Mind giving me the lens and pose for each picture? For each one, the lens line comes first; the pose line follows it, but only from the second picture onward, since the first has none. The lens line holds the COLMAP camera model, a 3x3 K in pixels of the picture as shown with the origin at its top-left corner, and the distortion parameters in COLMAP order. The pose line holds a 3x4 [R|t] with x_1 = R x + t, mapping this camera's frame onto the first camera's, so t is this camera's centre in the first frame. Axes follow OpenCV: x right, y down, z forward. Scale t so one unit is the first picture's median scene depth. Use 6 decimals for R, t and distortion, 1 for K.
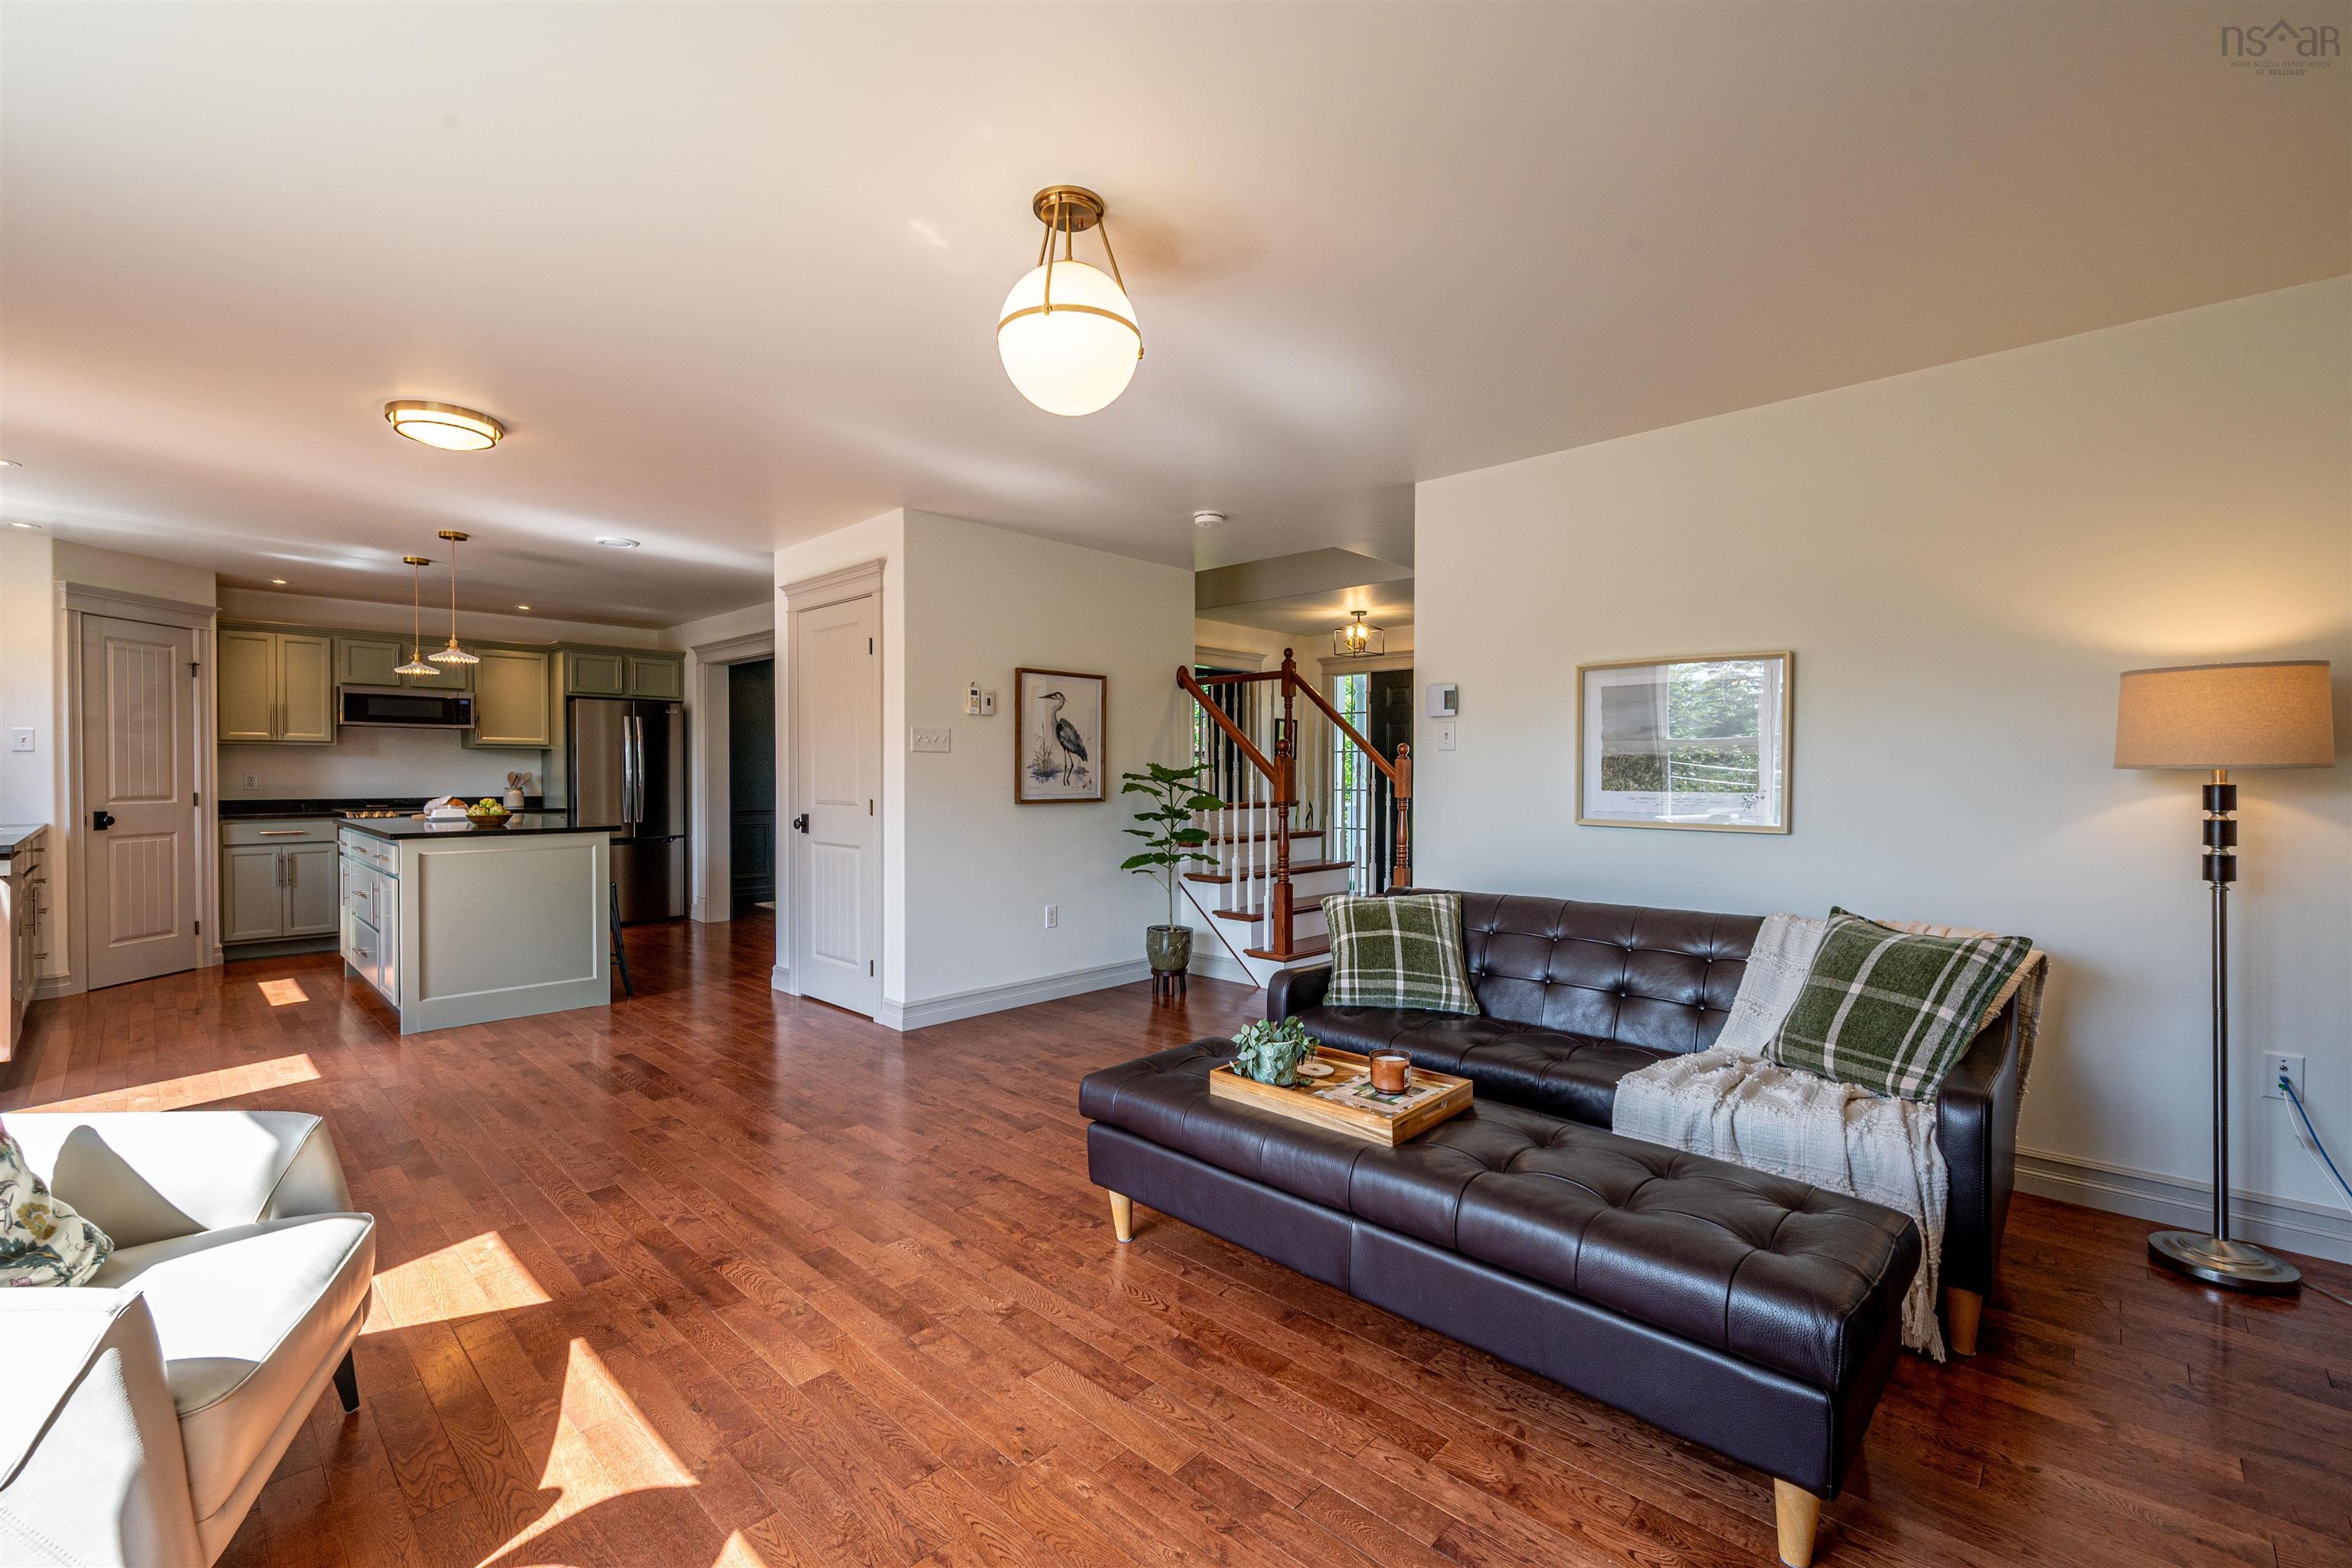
lens RADIAL K [[997.4, 0, 1187.6], [0, 997.4, 784.9], [0, 0, 1]] dist [0.001766, -0.000646]
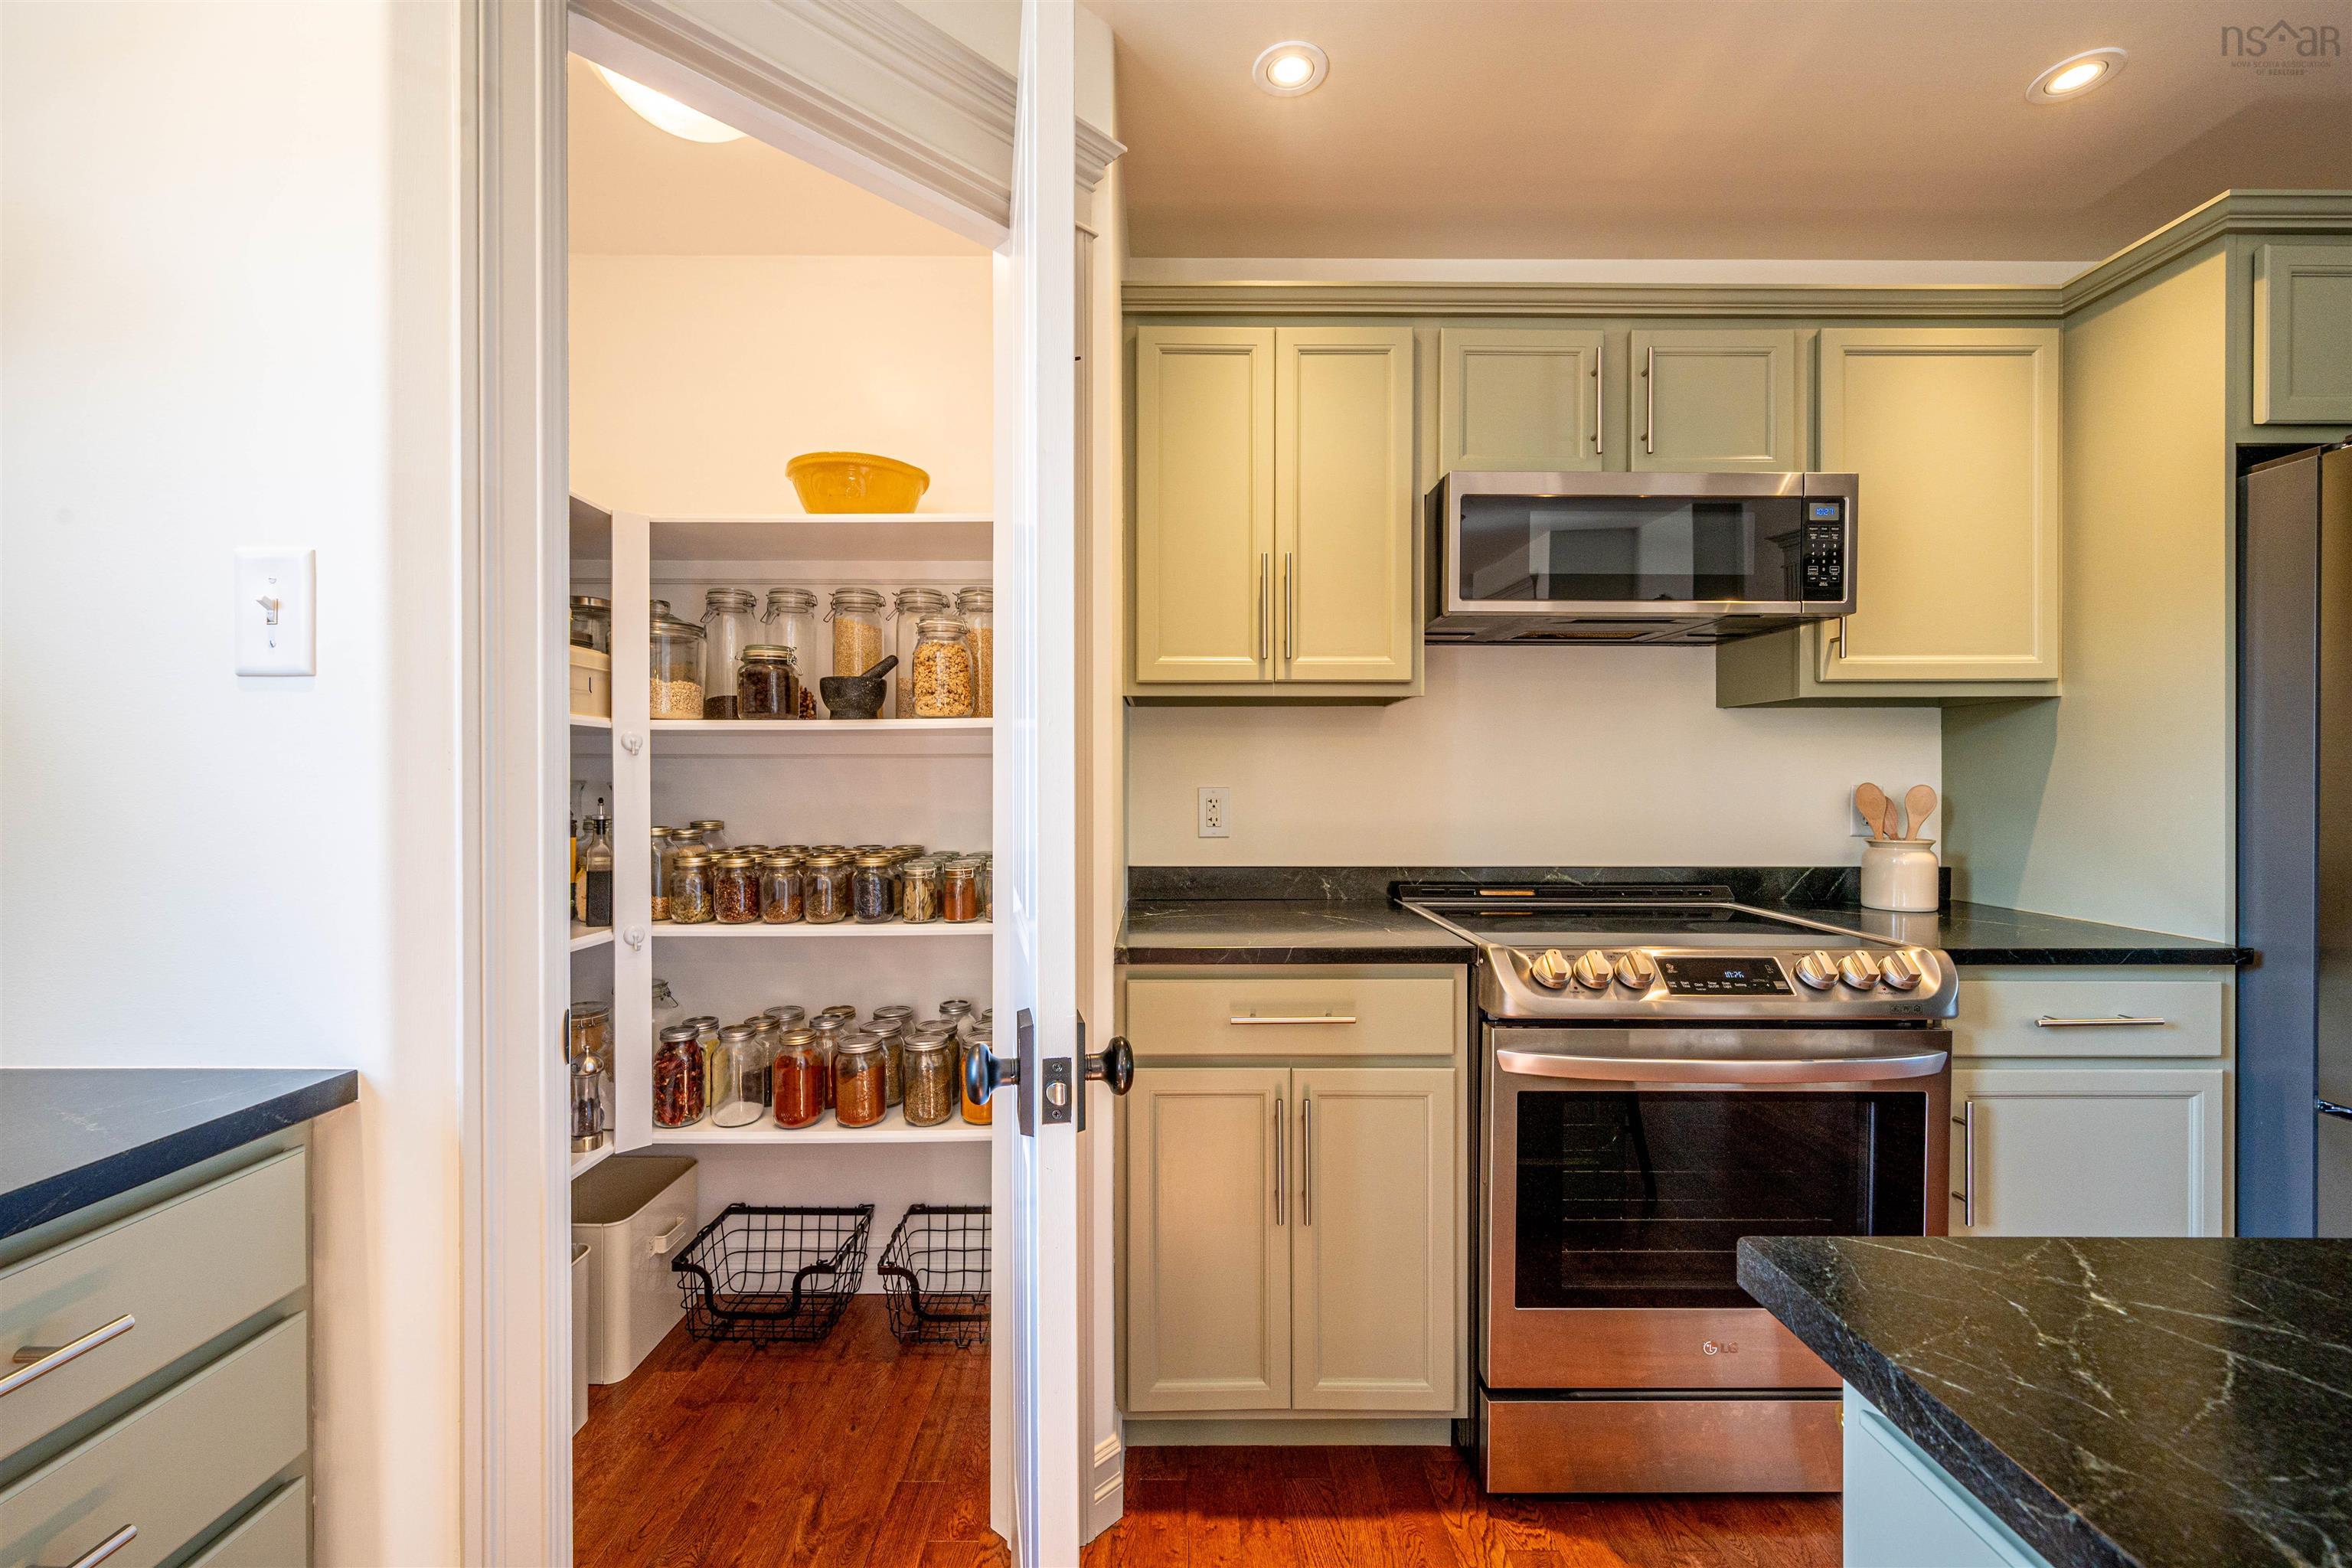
lens RADIAL K [[997.4, 0, 1157.0], [0, 997.4, 784.8], [0, 0, 1]] dist [0.001766, -0.000646]
pose [[0.693254, 0.004229, -0.720681, -0.889902], [-0.007917, 0.999967, -0.001748, -0.015272], [0.720650, 0.006917, 0.693265, 0.947490]]
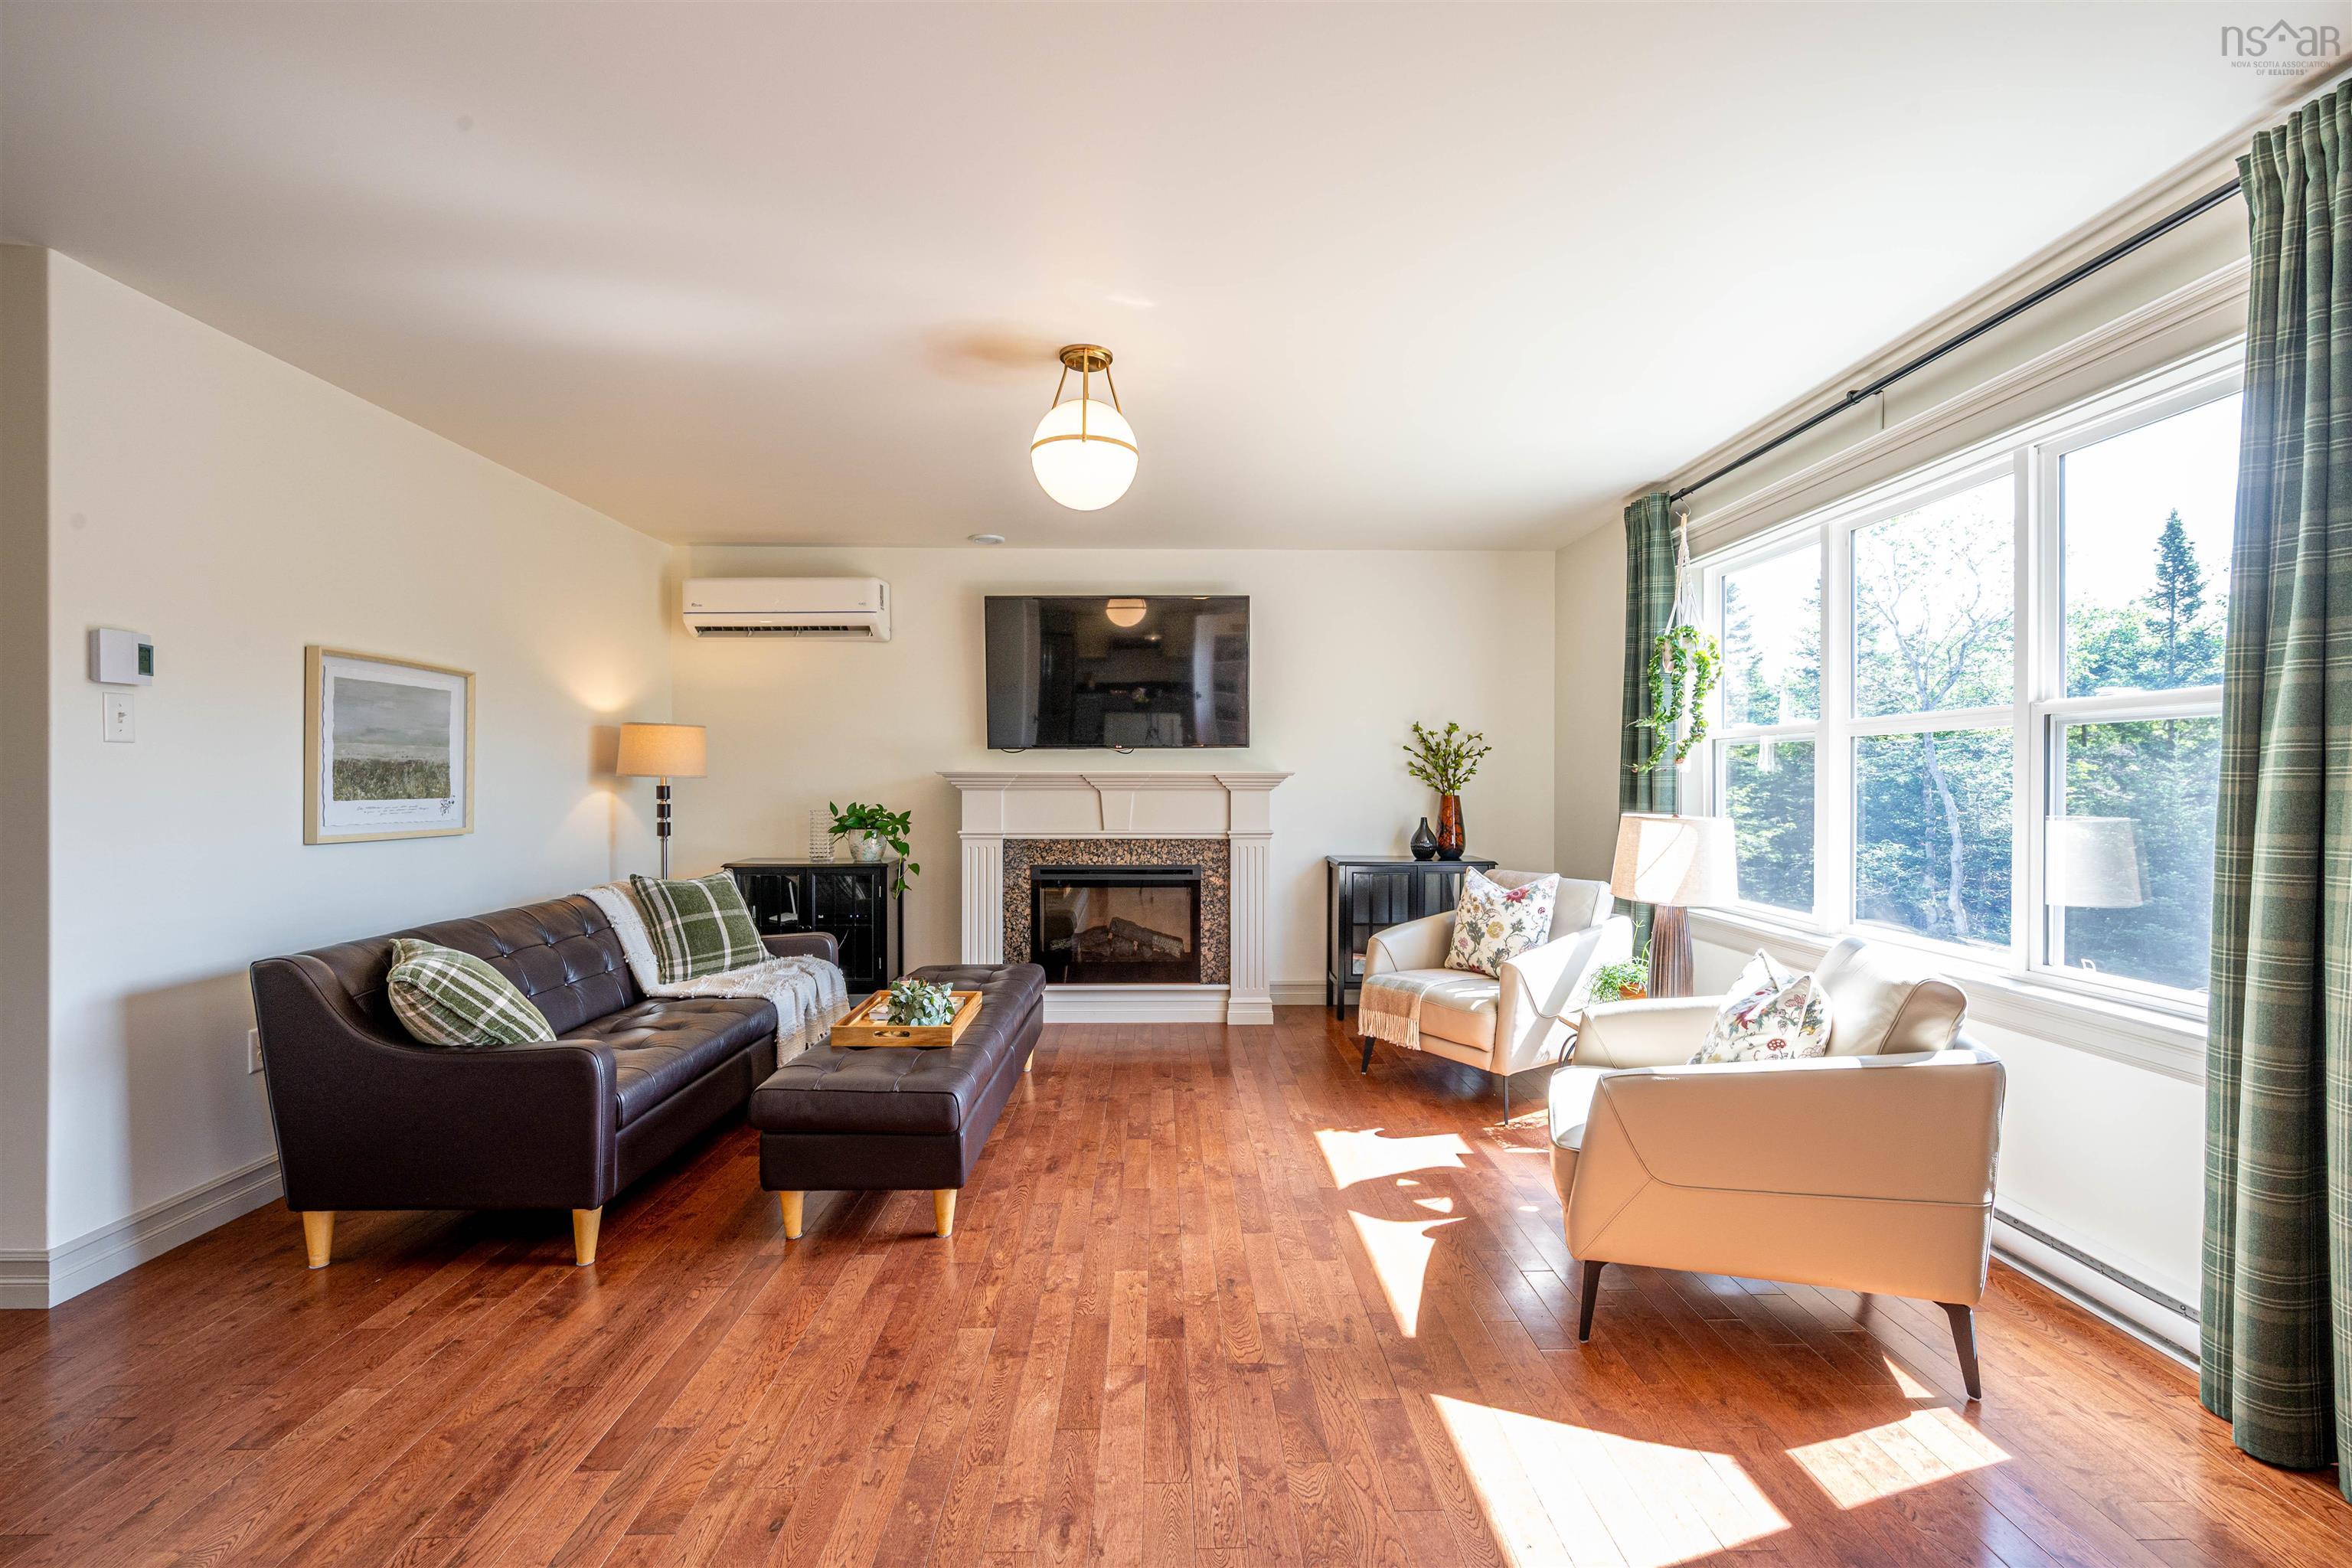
lens RADIAL K [[997.4, 0, 1174.2], [0, 997.4, 791.0], [0, 0, 1]] dist [0.001766, -0.000646]
pose [[-0.695006, -0.008729, 0.718951, -0.466427], [0.008373, 0.999760, 0.020233, -0.009335], [-0.718956, 0.020082, -0.694766, 0.743676]]
